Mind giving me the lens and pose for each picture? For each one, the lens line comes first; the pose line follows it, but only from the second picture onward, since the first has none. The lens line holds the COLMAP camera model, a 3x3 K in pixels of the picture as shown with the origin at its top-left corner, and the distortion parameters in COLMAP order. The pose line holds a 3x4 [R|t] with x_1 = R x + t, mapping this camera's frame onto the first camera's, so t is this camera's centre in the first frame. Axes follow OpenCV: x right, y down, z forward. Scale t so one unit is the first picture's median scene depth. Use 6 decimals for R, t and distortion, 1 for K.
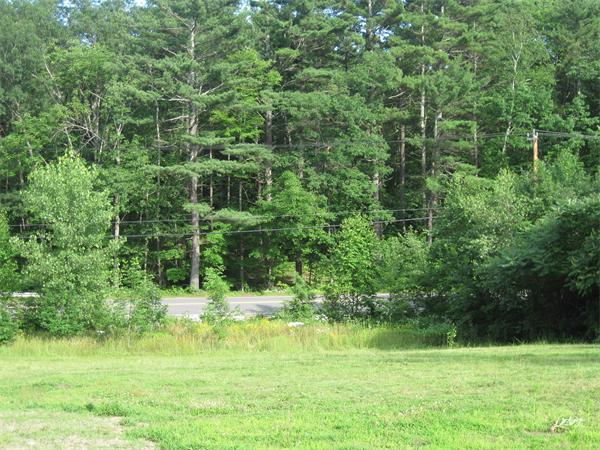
lens RADIAL K [[615.2, 0, 300.0], [0, 615.2, 225.0], [0, 0, 1]] dist [-0.126471, 0.016449]
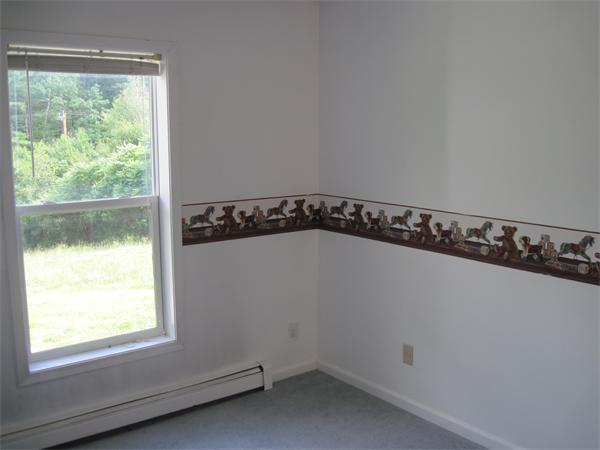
lens RADIAL K [[615.2, 0, 300.0], [0, 615.2, 225.0], [0, 0, 1]] dist [-0.126471, 0.016449]
pose [[0.793806, -0.093531, 0.600936, -0.069157], [-0.006533, 0.986735, 0.162207, -0.124319], [-0.608136, -0.132687, 0.782665, -0.567683]]
